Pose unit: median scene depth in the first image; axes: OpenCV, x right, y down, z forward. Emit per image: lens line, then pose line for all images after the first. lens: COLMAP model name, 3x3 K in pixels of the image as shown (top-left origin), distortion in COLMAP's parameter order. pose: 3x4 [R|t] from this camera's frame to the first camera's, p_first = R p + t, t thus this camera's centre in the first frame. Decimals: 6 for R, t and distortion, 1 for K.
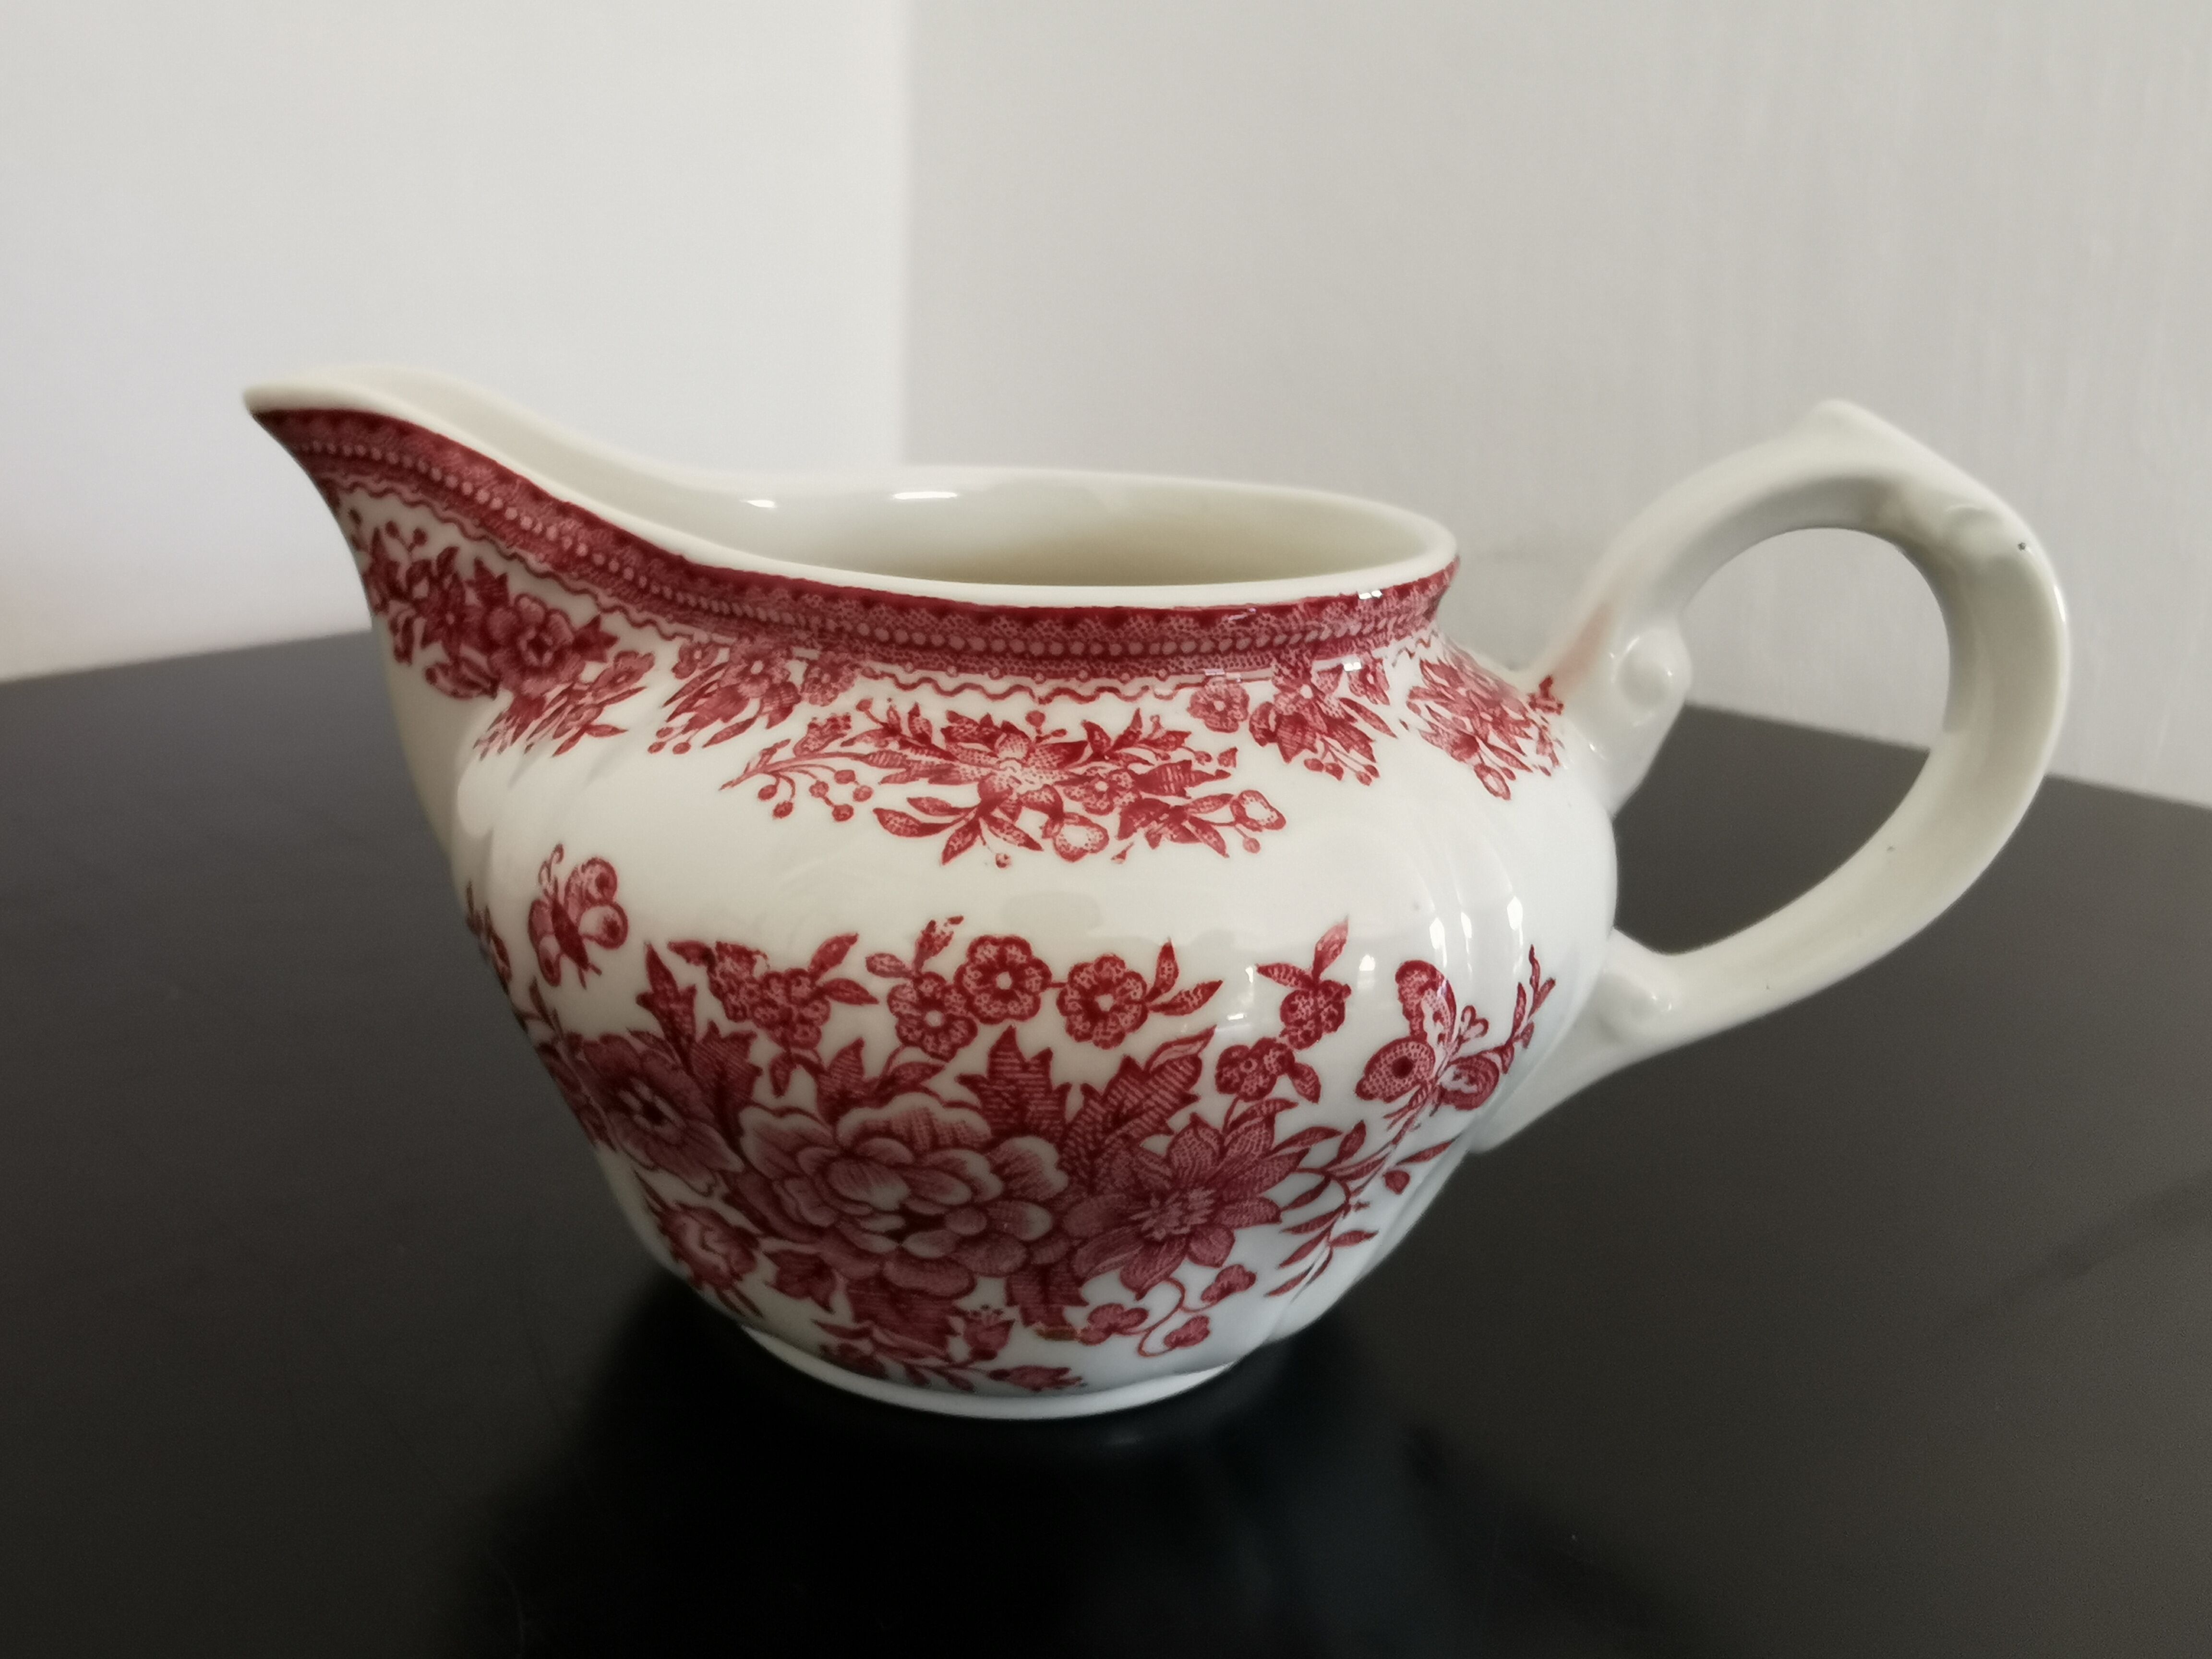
lens RADIAL K [[1874.5, 0, 926.4], [0, 1874.5, 799.4], [0, 0, 1]] dist [0.074341, -0.157547]
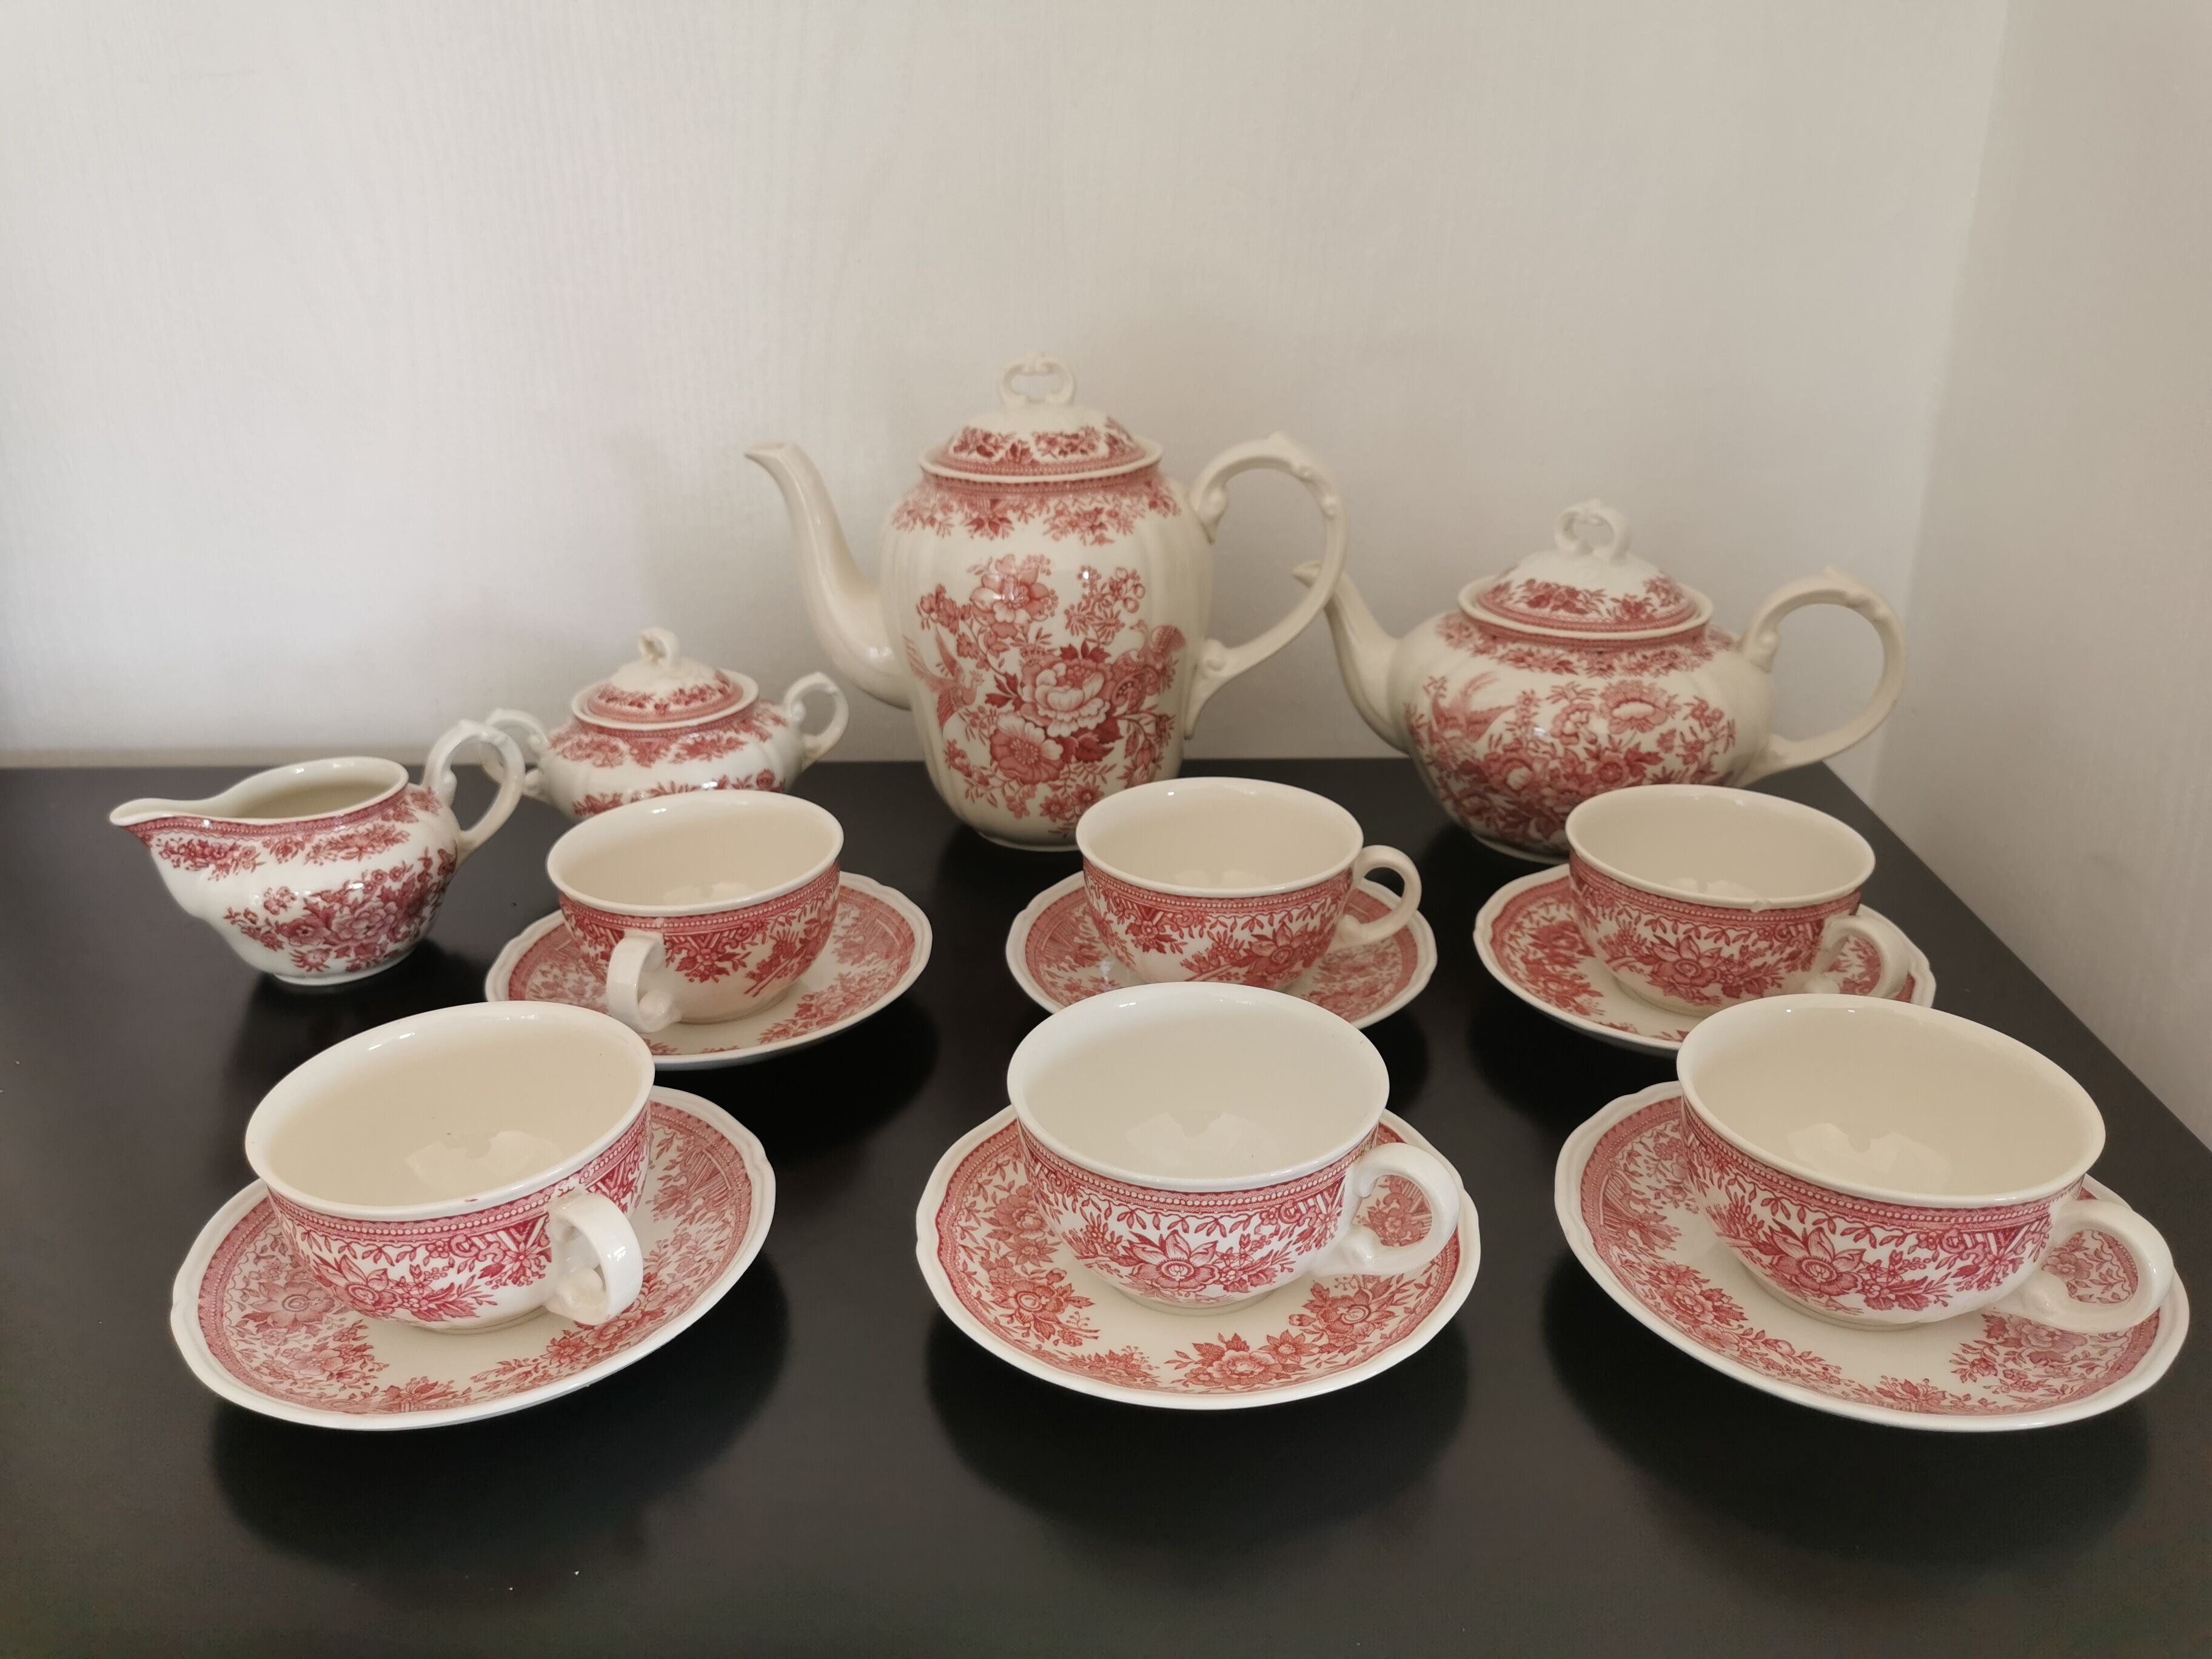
lens RADIAL K [[1793.7, 0, 1107.0], [0, 1793.7, 828.4], [0, 0, 1]] dist [0.032707, -0.041833]
pose [[0.627827, -0.334529, 0.702797, -2.196554], [0.260879, 0.941141, 0.214930, -0.595546], [-0.733332, 0.048406, 0.678145, -4.022356]]
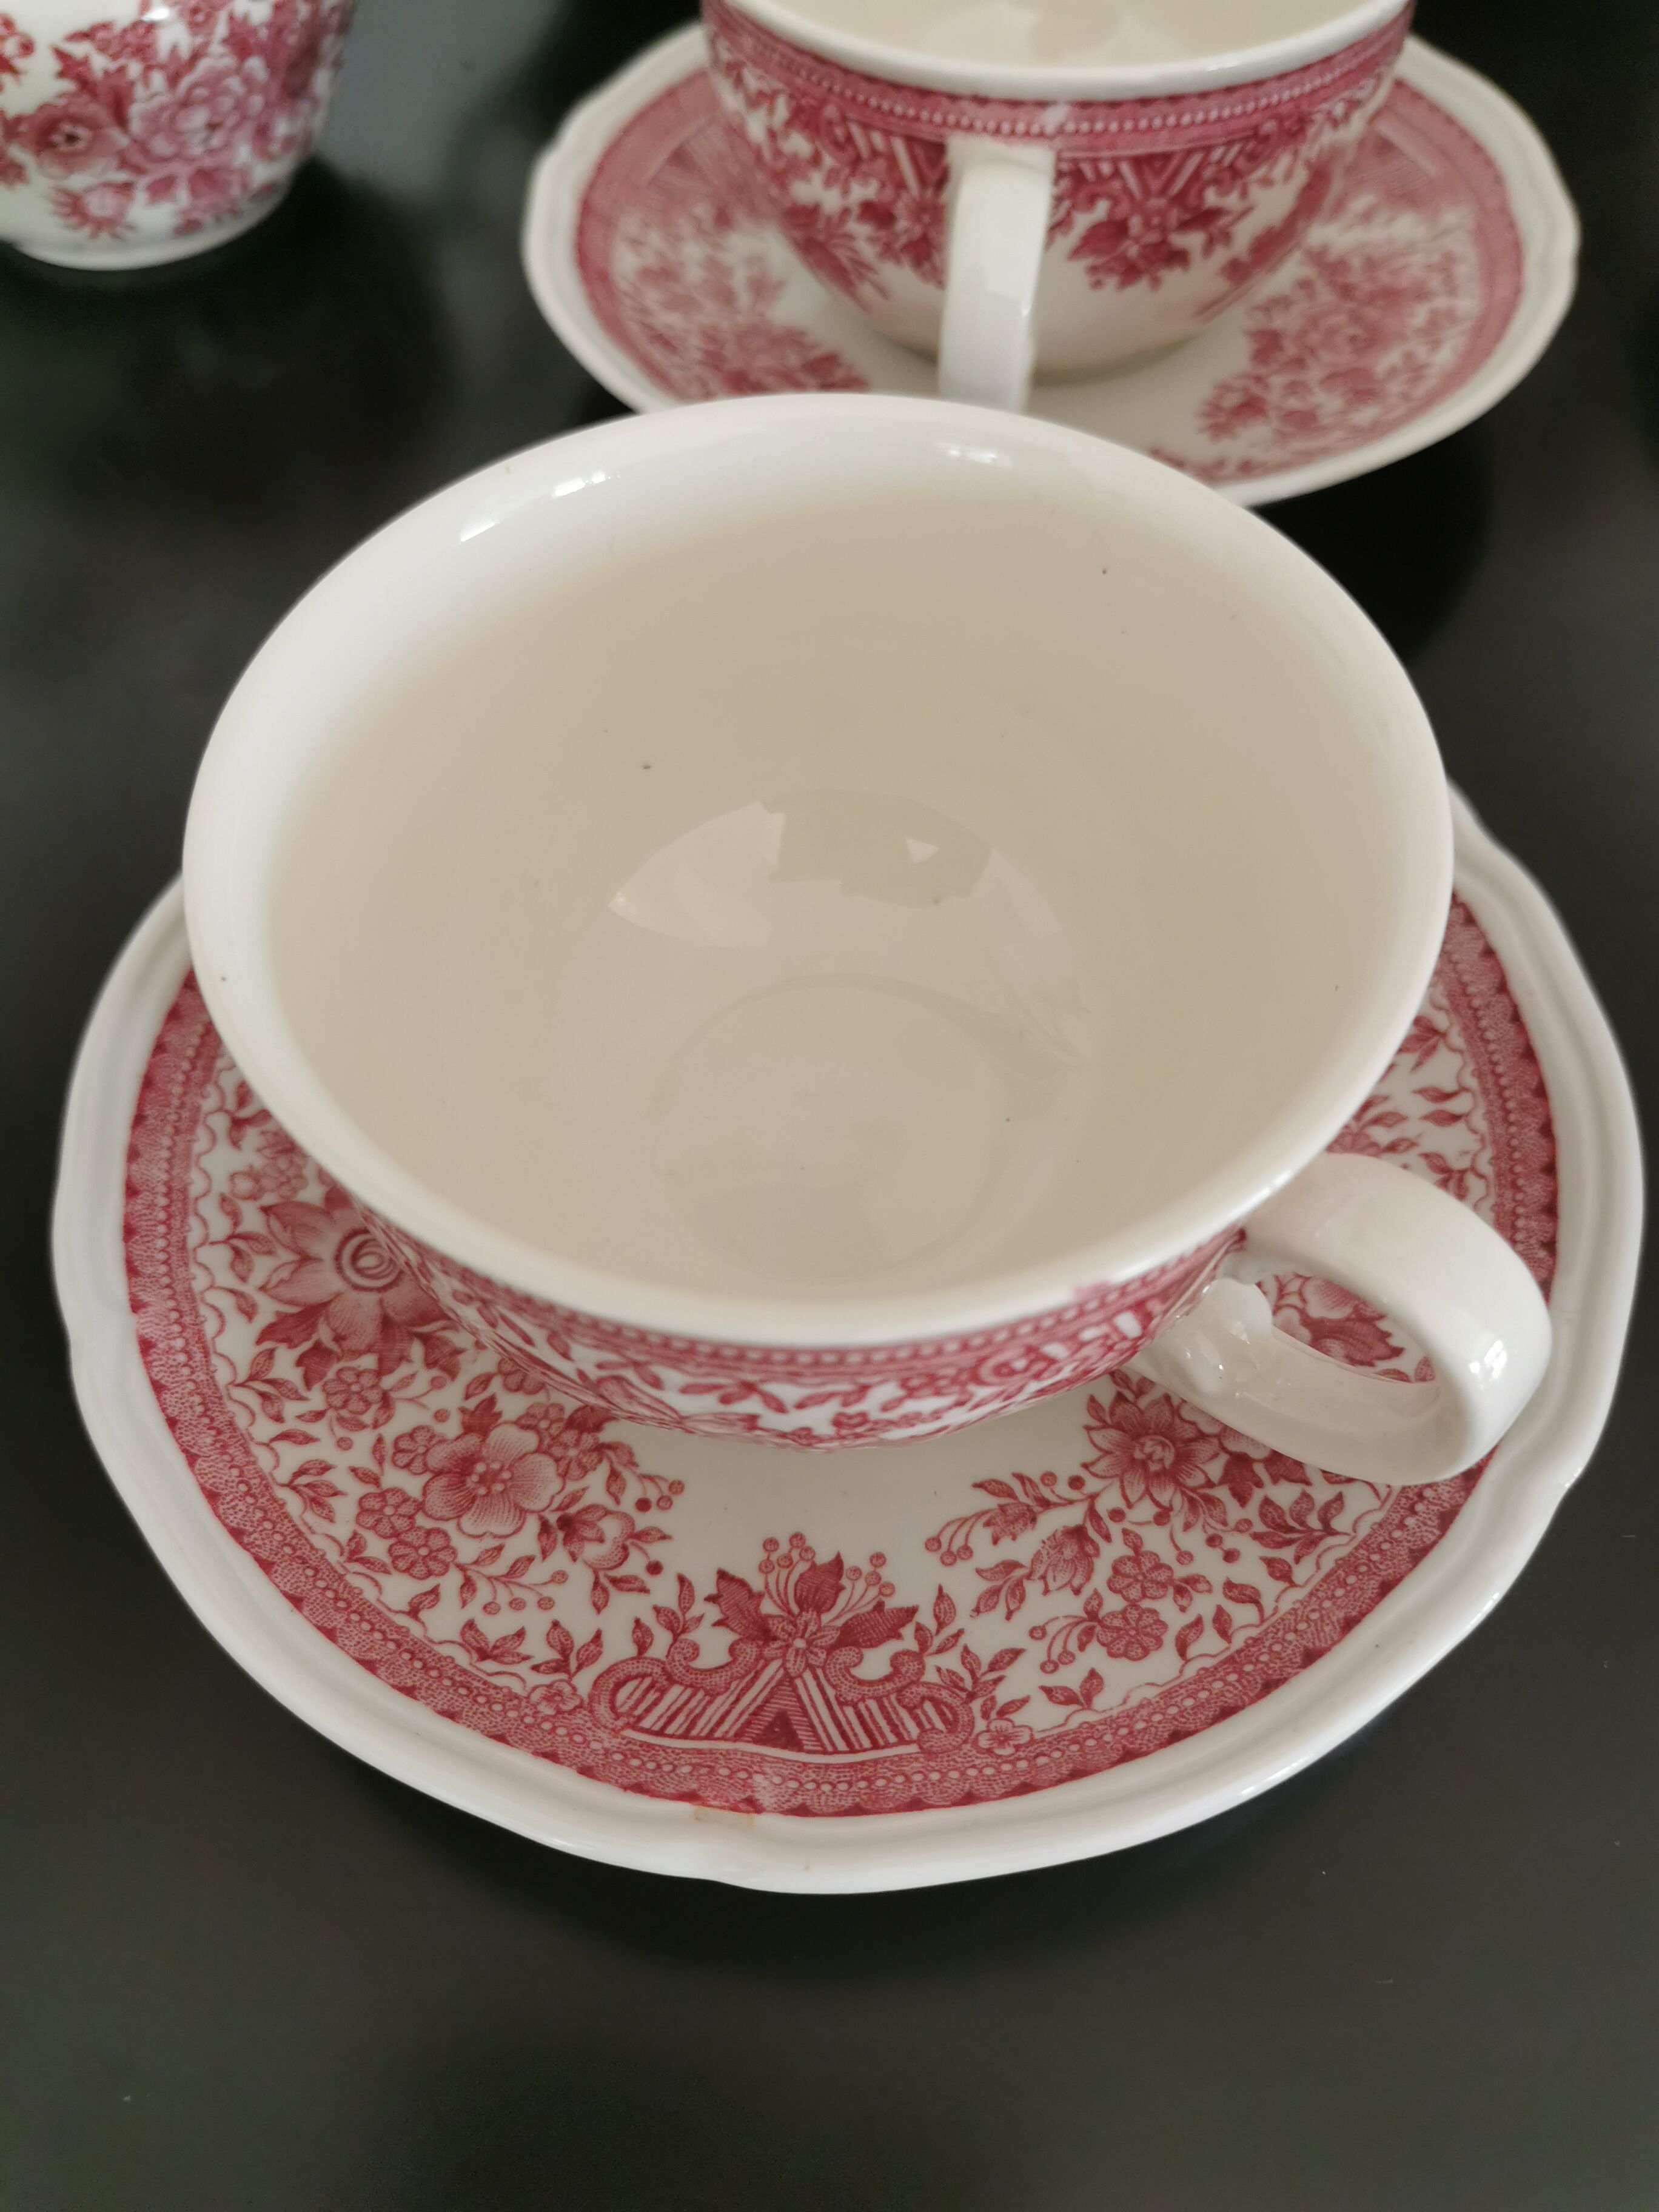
lens RADIAL K [[1793.7, 0, 812.2], [0, 1793.7, 1107.3], [0, 0, 1]] dist [0.032707, -0.041833]
pose [[0.638626, -0.653836, 0.405776, -1.217100], [0.266061, 0.682404, 0.680835, -0.263030], [-0.722058, -0.326838, 0.609761, -1.256755]]
